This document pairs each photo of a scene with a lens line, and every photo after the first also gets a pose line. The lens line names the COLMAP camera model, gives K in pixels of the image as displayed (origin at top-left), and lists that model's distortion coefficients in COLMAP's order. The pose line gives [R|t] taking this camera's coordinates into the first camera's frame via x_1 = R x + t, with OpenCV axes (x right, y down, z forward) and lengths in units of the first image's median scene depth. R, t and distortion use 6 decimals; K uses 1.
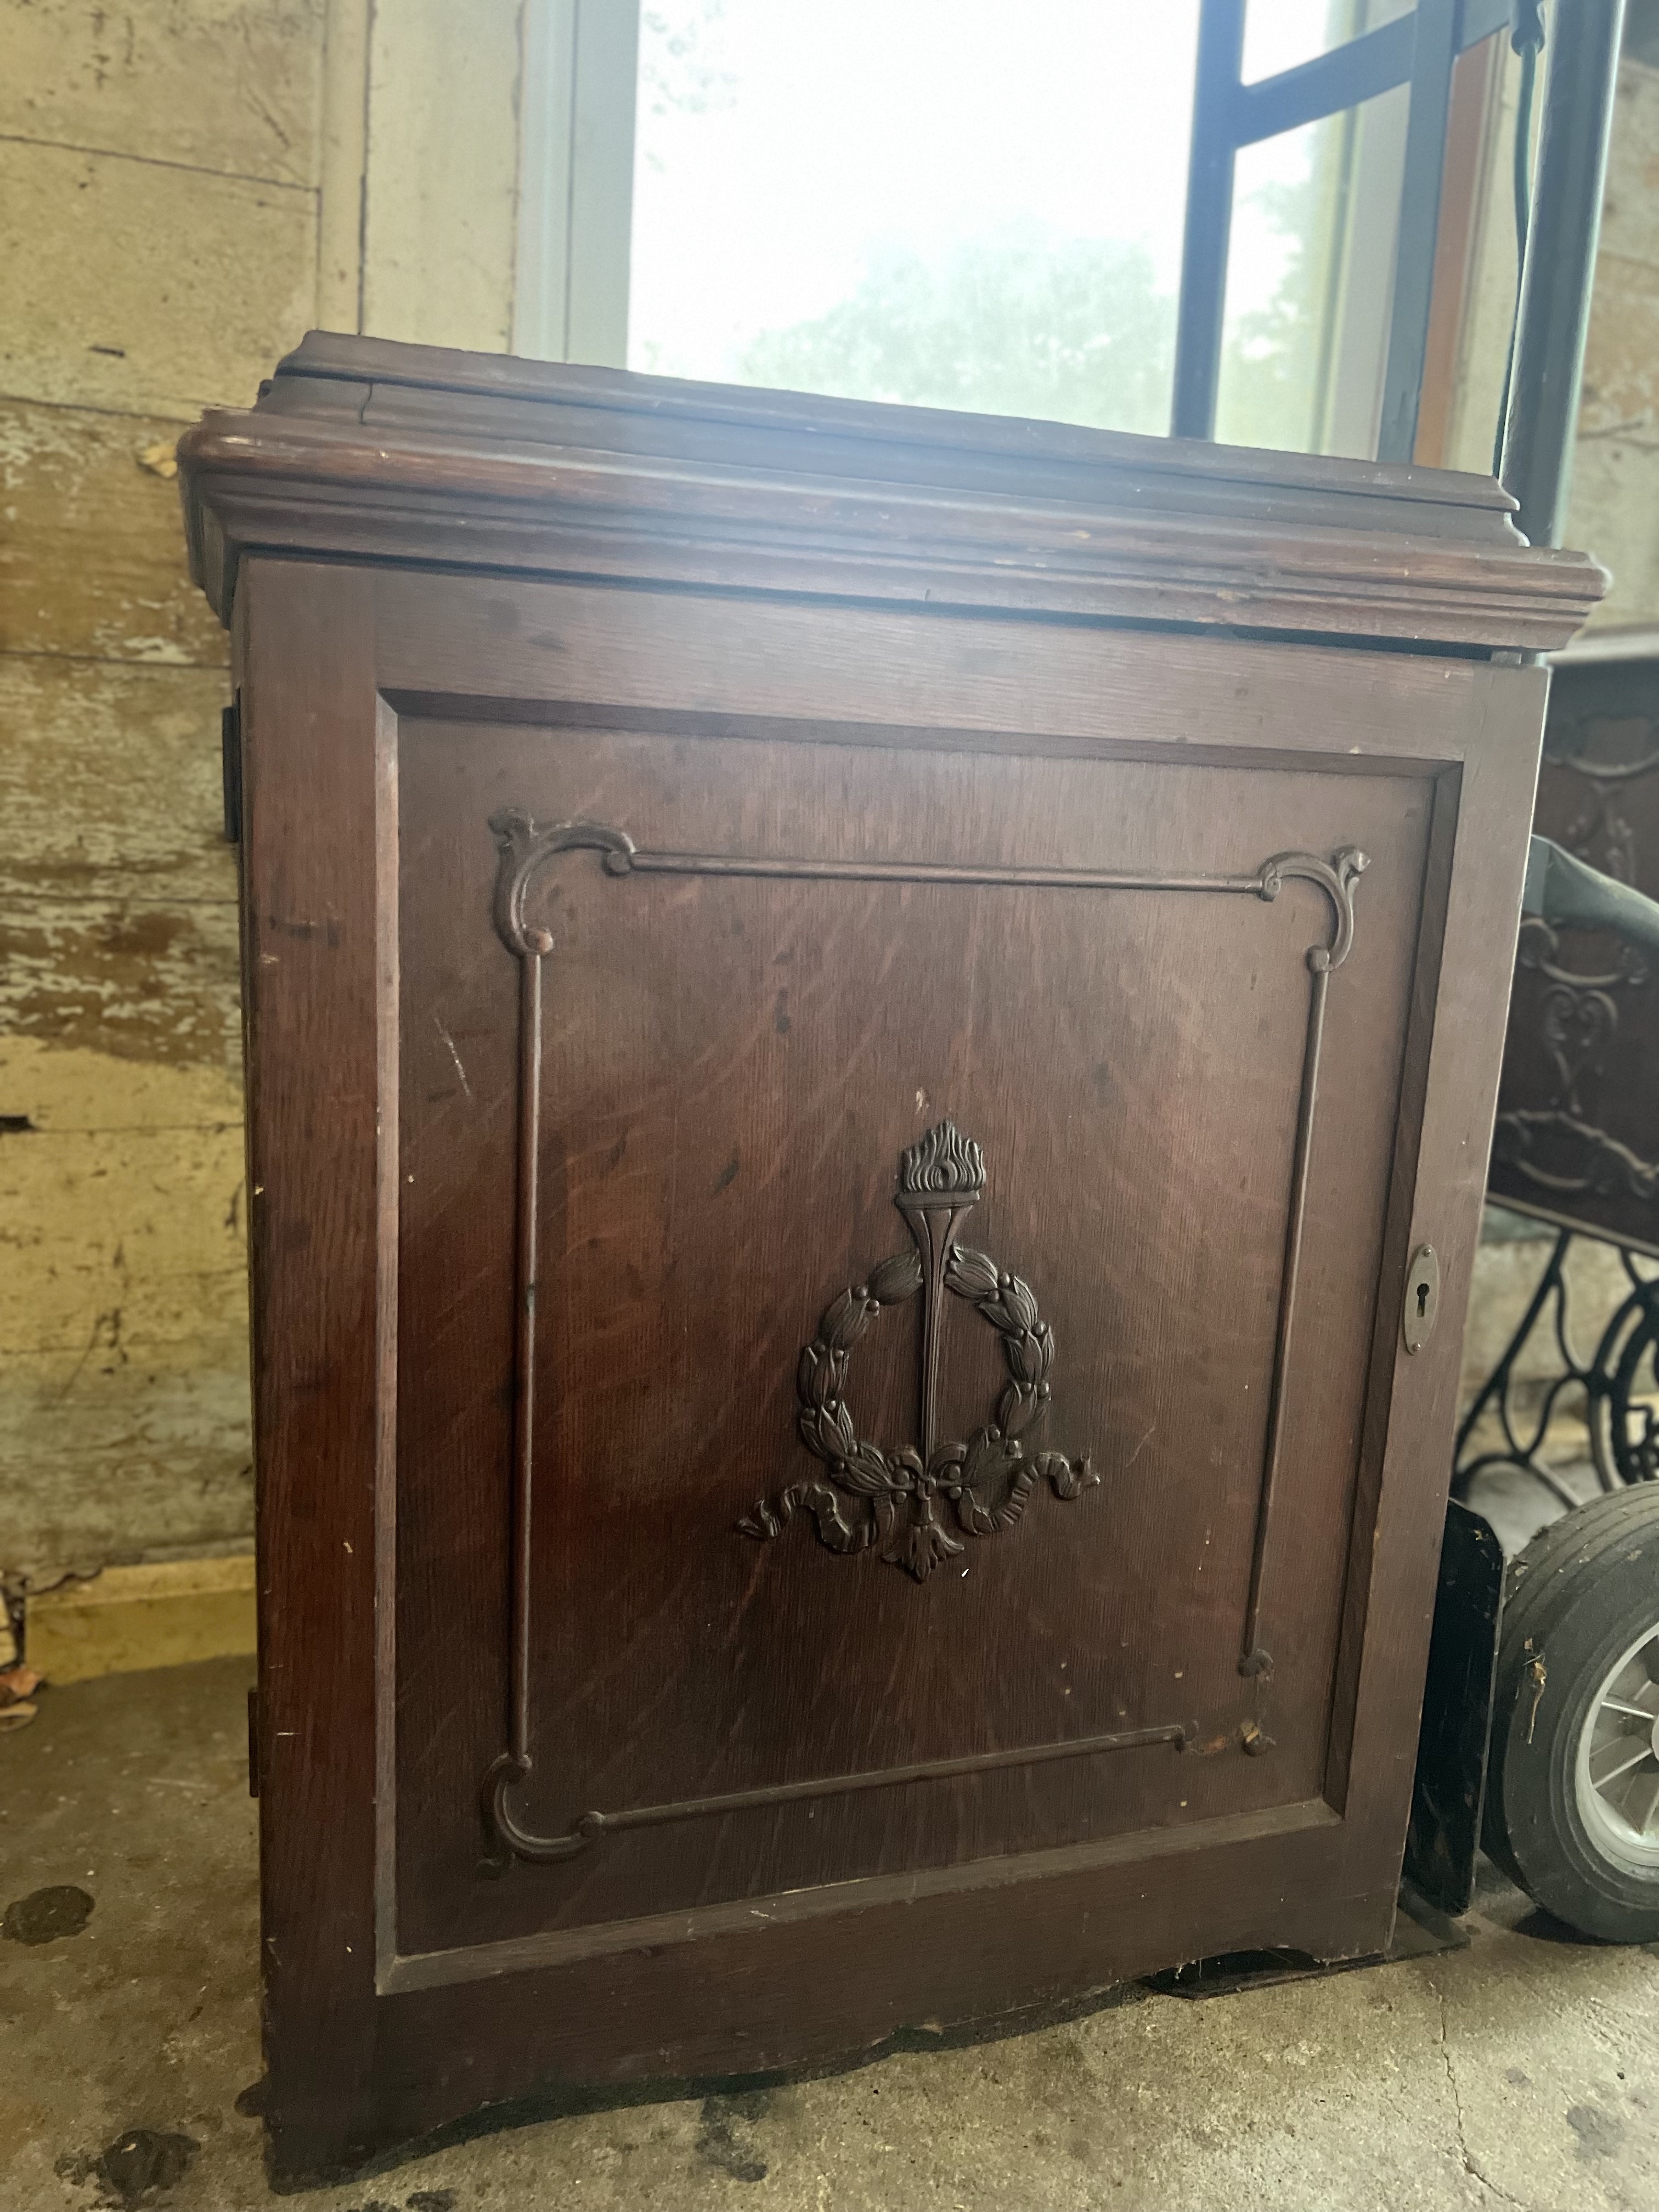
lens RADIAL K [[1651.1, 0, 846.8], [0, 1651.1, 1110.3], [0, 0, 1]] dist [0.050932, -0.060765]
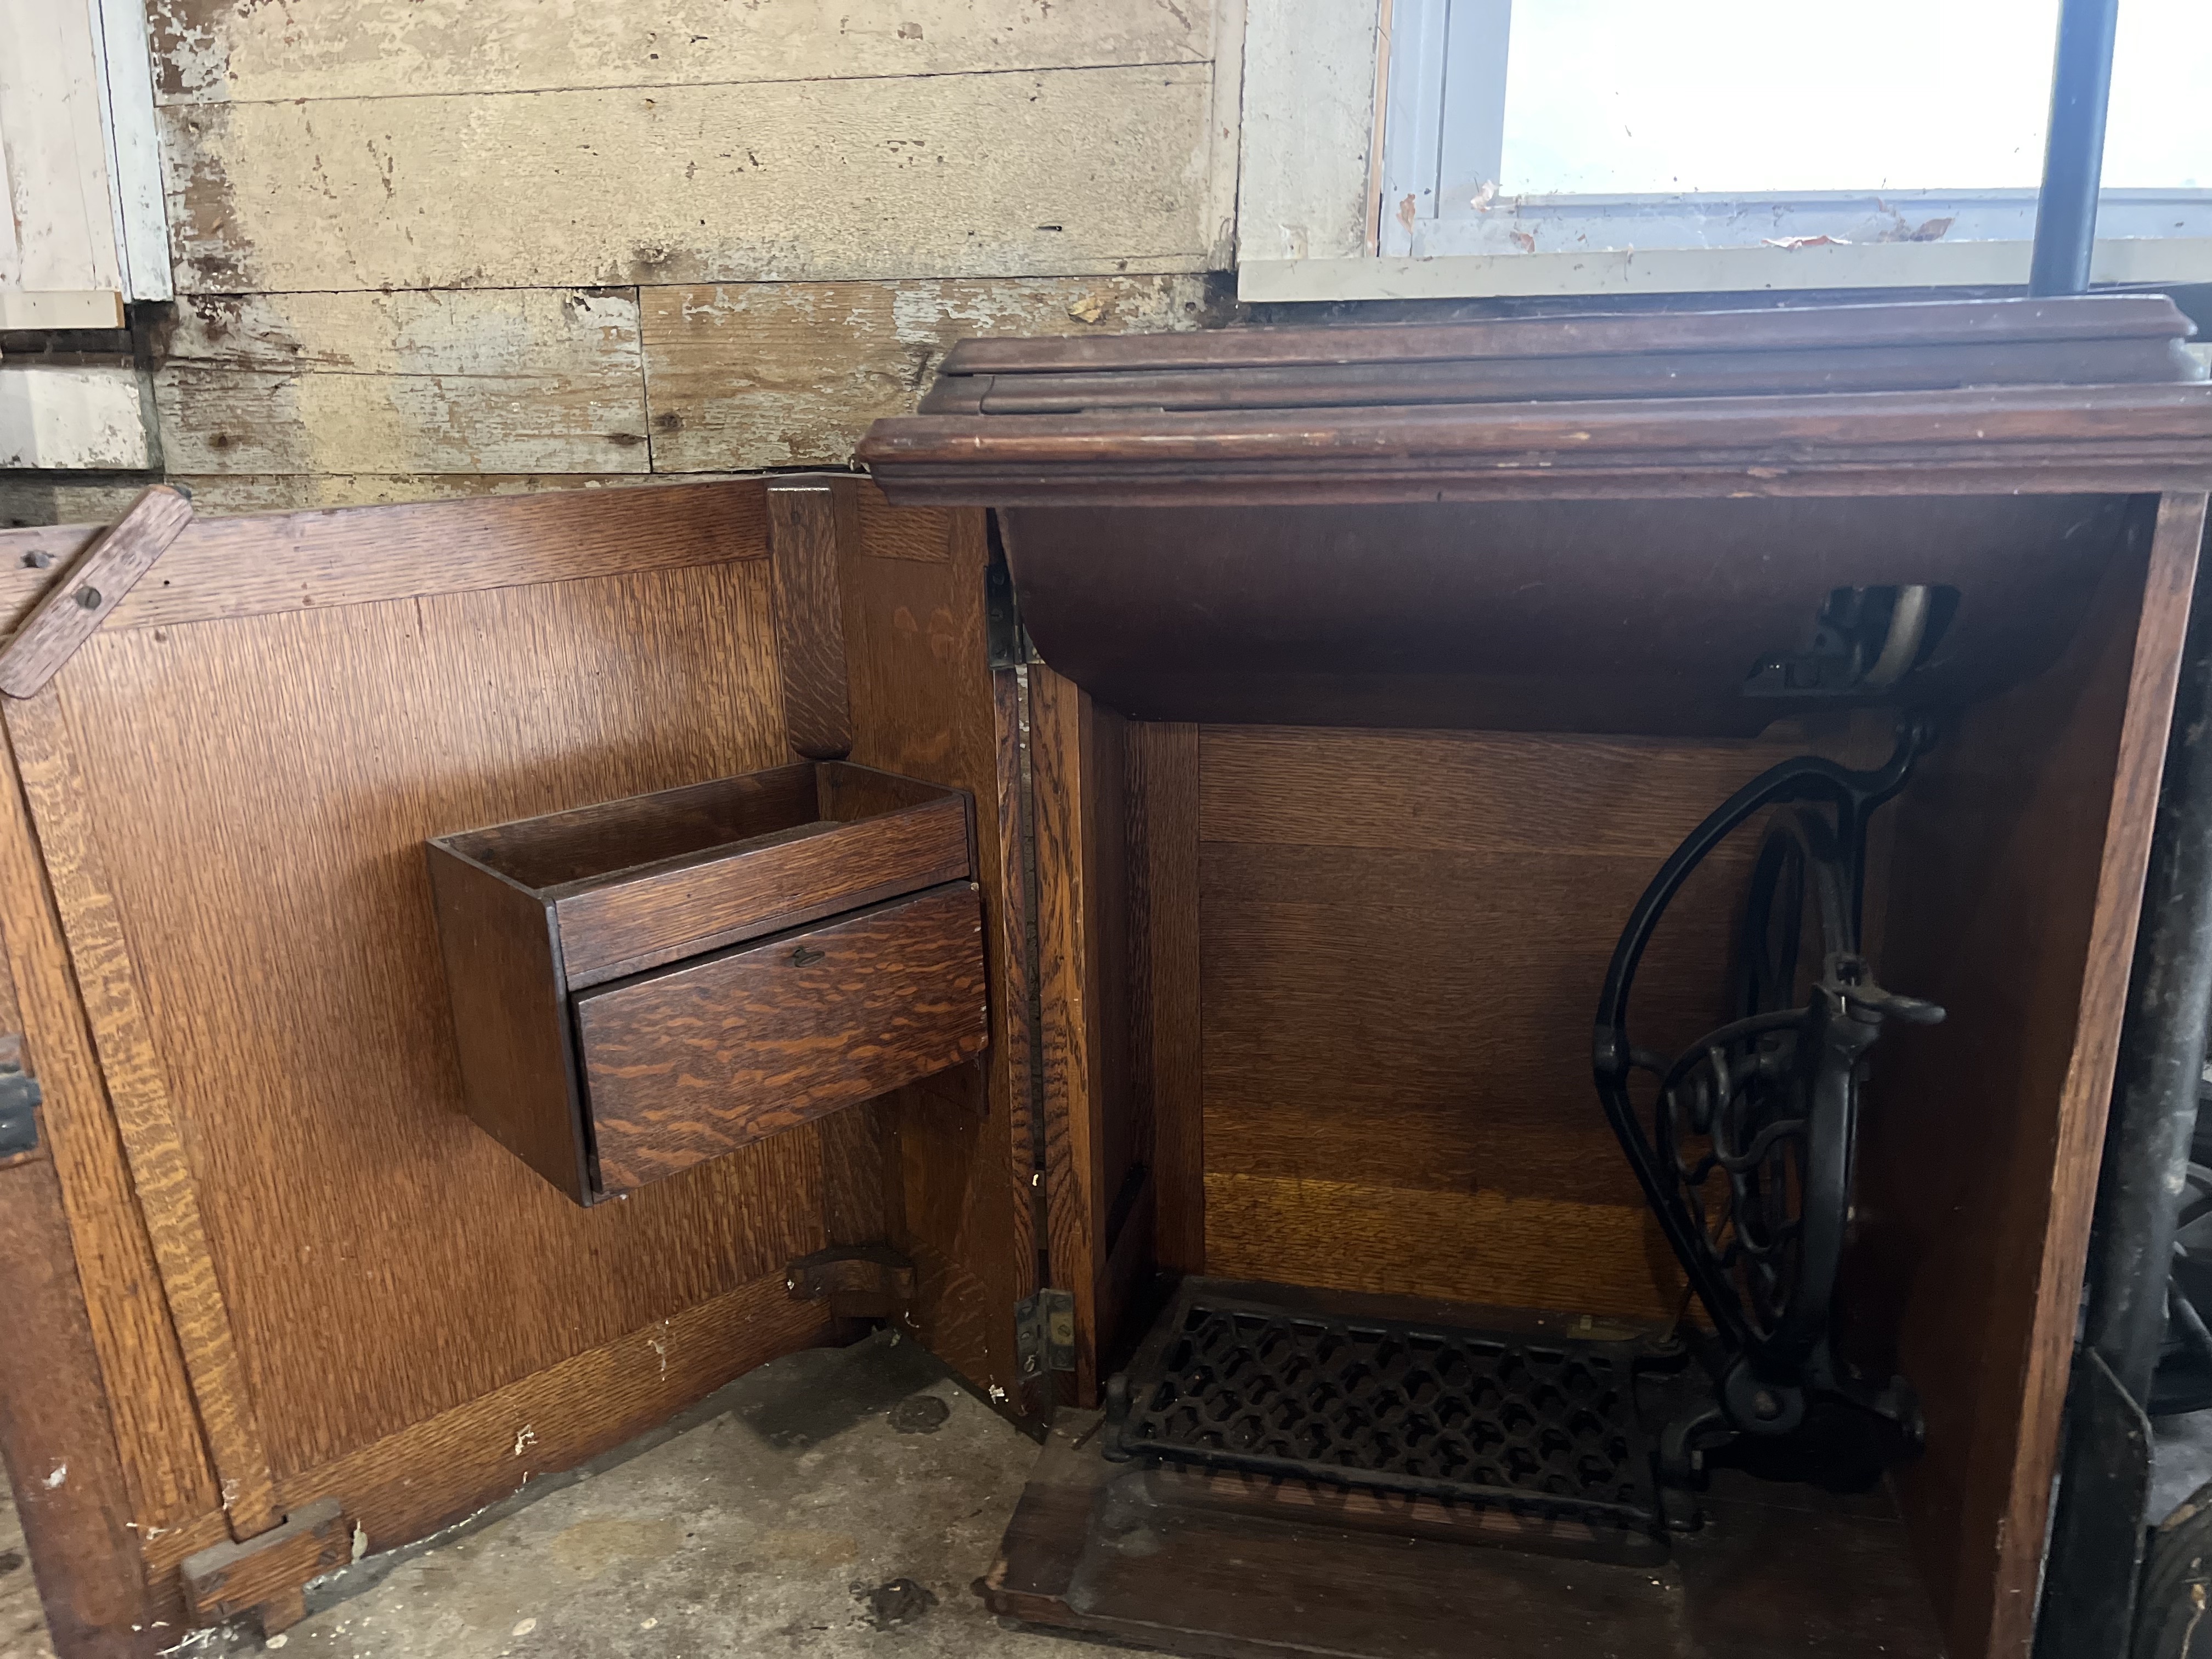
lens RADIAL K [[1651.1, 0, 1101.4], [0, 1651.1, 840.0], [0, 0, 1]] dist [0.050932, -0.060765]
pose [[0.845033, 0.084200, -0.528043, 0.292825], [-0.050247, 0.995659, 0.078353, -0.095103], [0.532348, -0.039678, 0.845595, -0.059411]]
